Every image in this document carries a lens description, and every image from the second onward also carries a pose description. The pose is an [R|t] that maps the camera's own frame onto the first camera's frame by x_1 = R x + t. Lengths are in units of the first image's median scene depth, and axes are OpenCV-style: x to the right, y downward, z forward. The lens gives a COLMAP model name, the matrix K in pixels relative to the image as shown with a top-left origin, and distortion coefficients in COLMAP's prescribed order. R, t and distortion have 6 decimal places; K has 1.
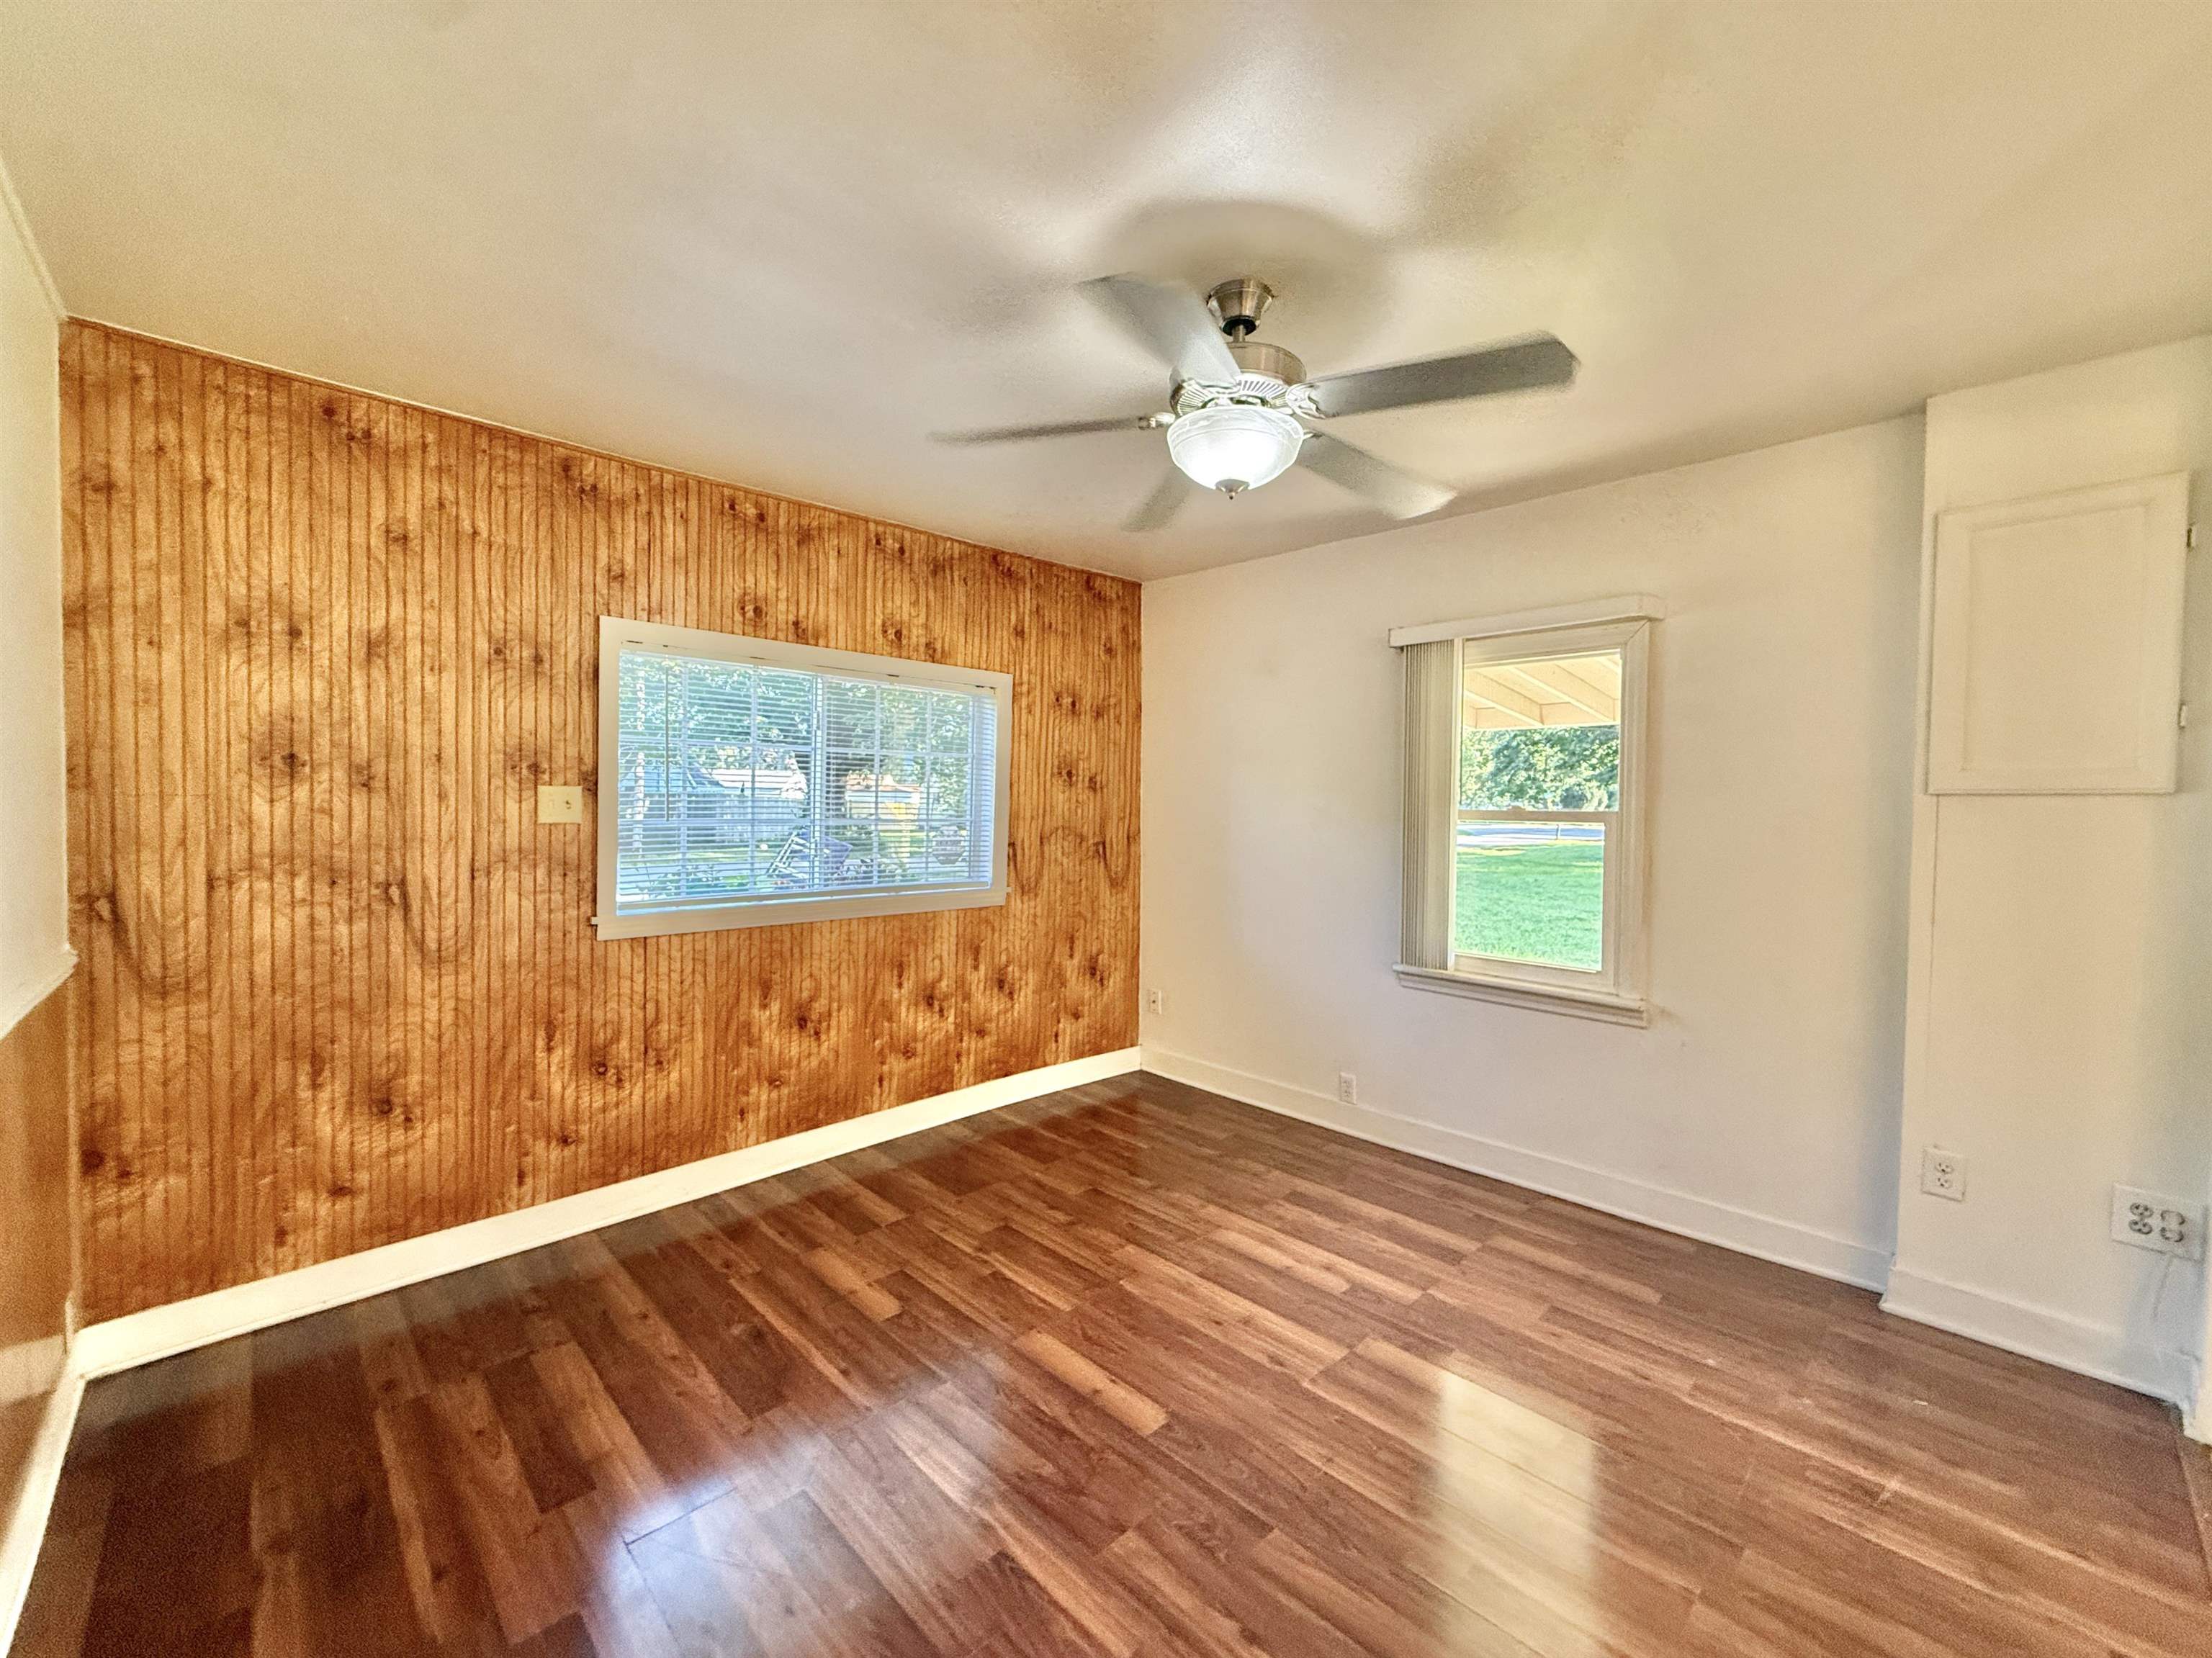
lens RADIAL K [[894.9, 0, 1106.0], [0, 894.9, 829.0], [0, 0, 1]] dist [0.000790, 0.000167]
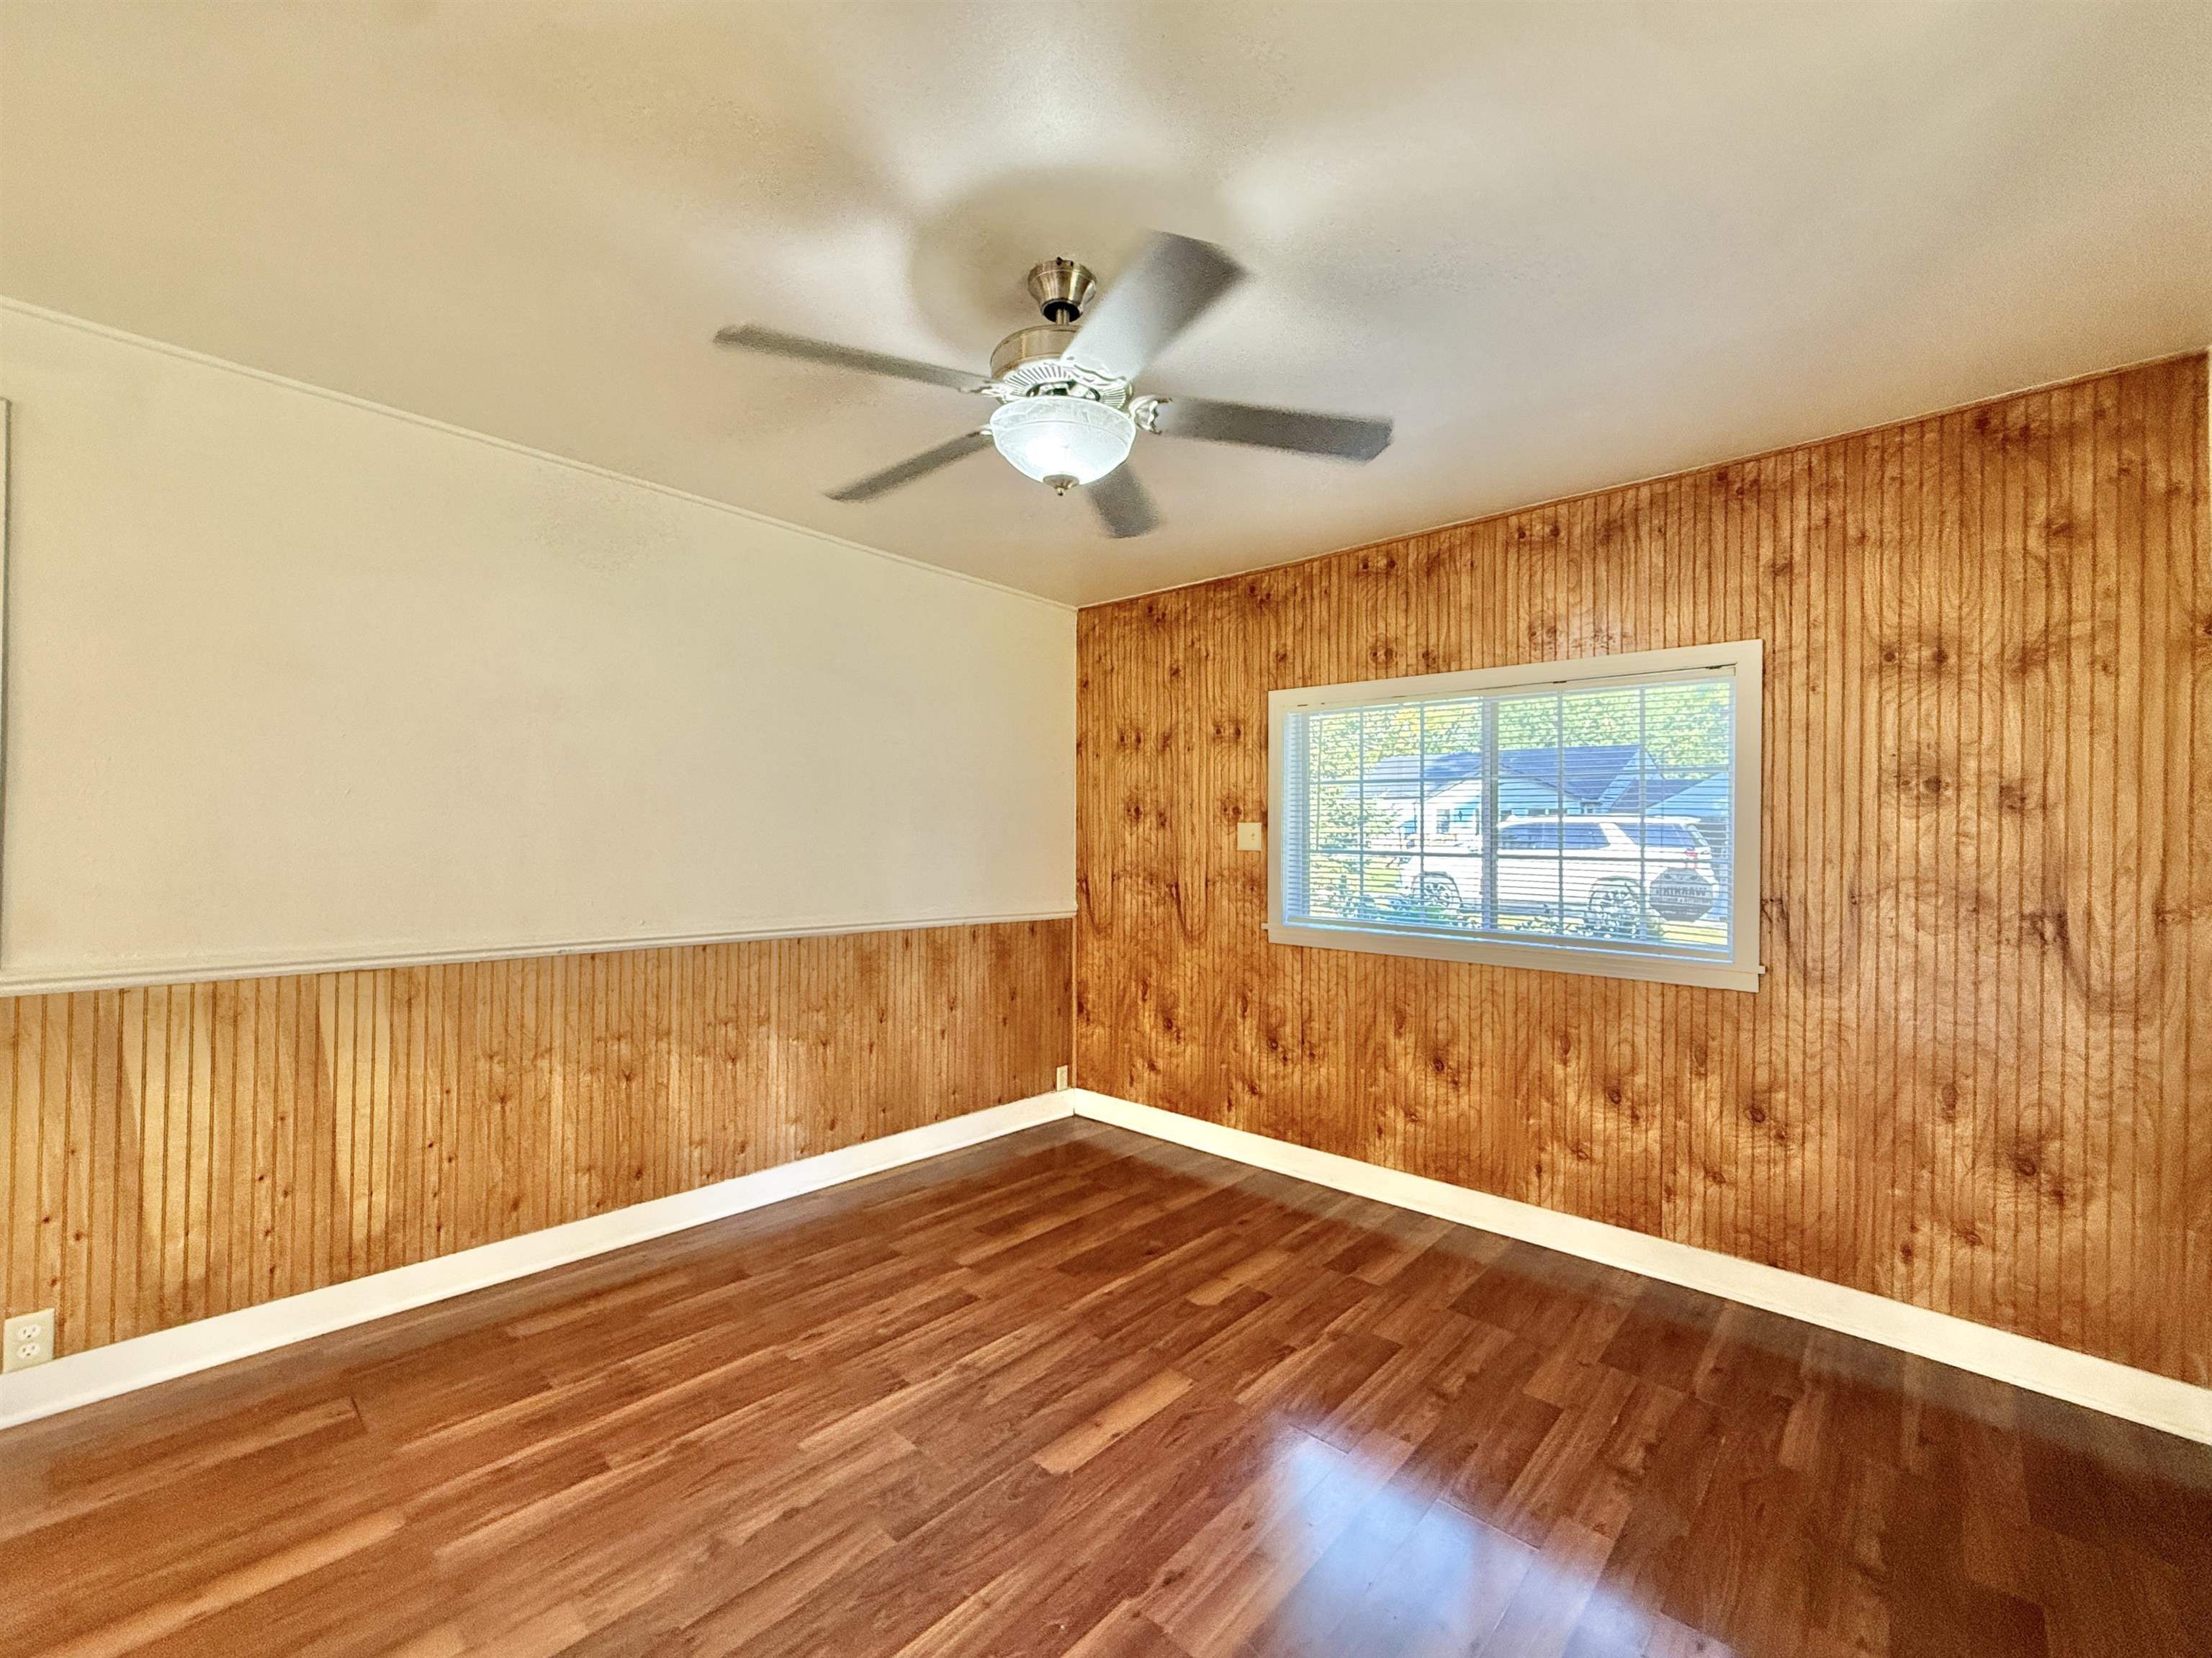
lens RADIAL K [[916.1, 0, 1097.2], [0, 916.1, 826.2], [0, 0, 1]] dist [-0.002897, -0.000220]
pose [[0.055085, -0.019579, -0.998290, 0.689865], [-0.039472, 0.998983, -0.021771, -0.003238], [0.997701, 0.040604, 0.054256, 0.632125]]
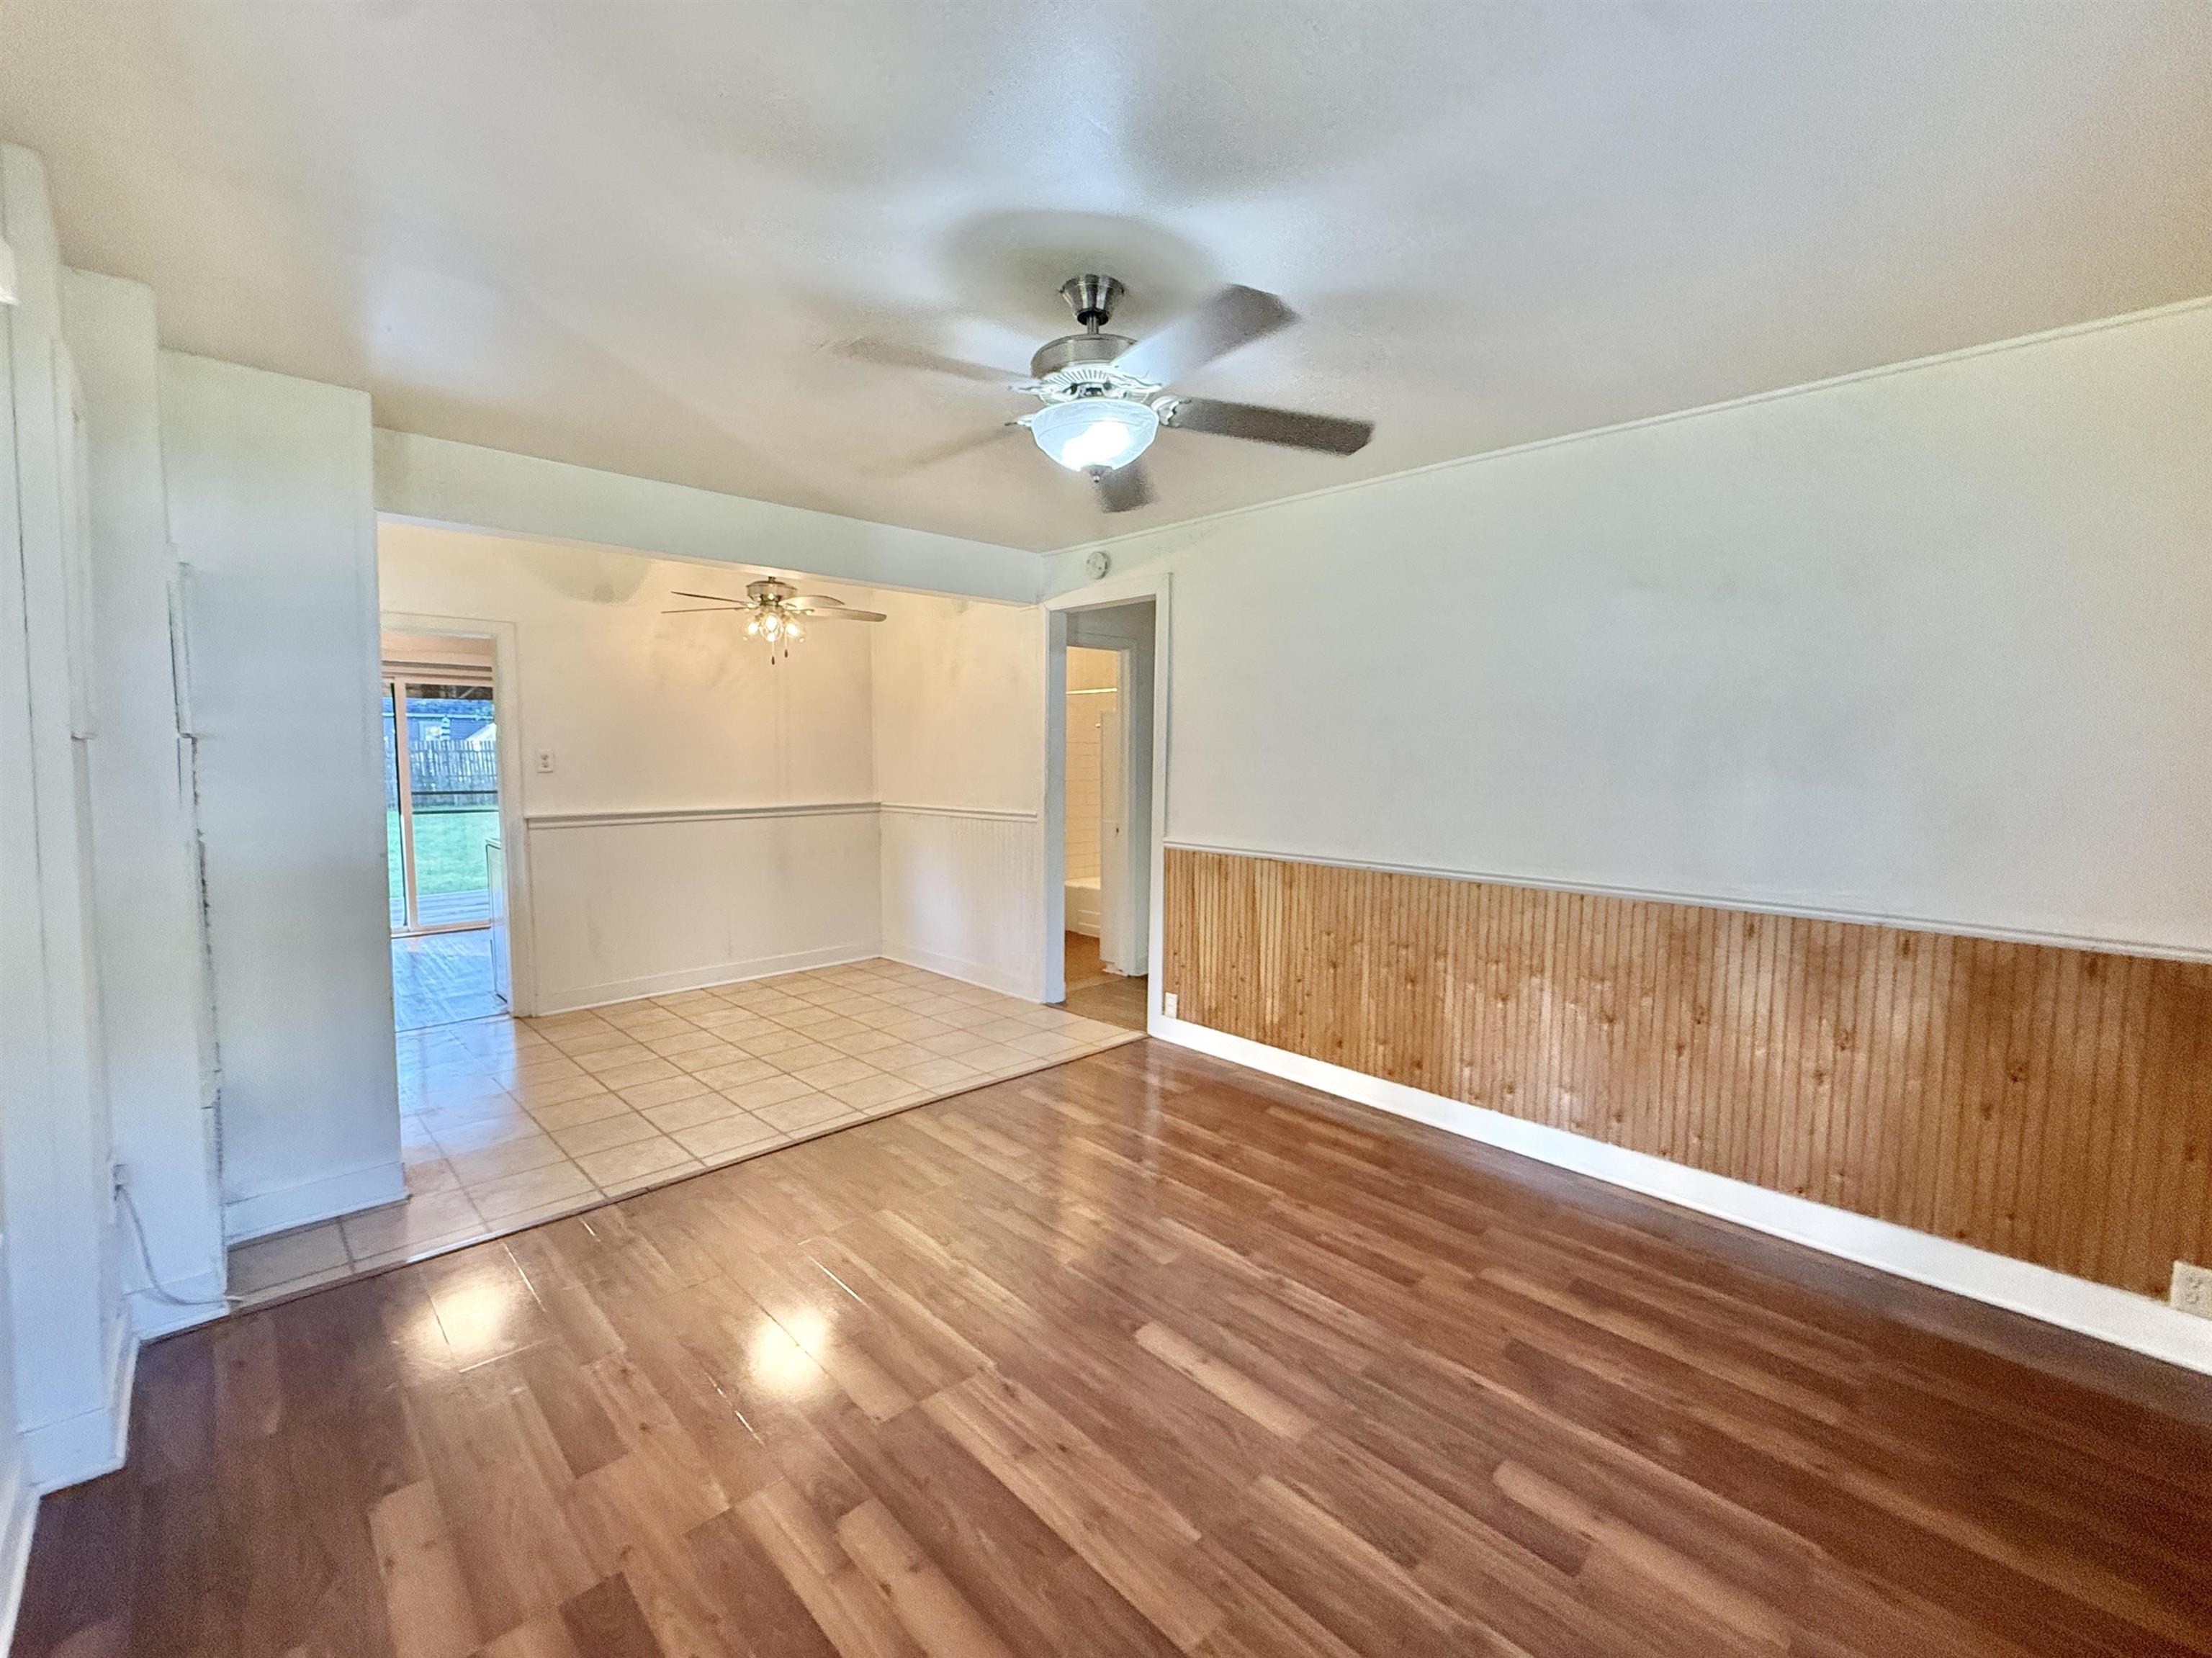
lens RADIAL K [[916.1, 0, 1097.2], [0, 916.1, 826.2], [0, 0, 1]] dist [-0.002897, -0.000220]
pose [[-0.999812, -0.018415, 0.006027, 0.078255], [-0.017694, 0.994486, 0.103367, -0.047305], [-0.007898, 0.103241, -0.994625, 1.345459]]
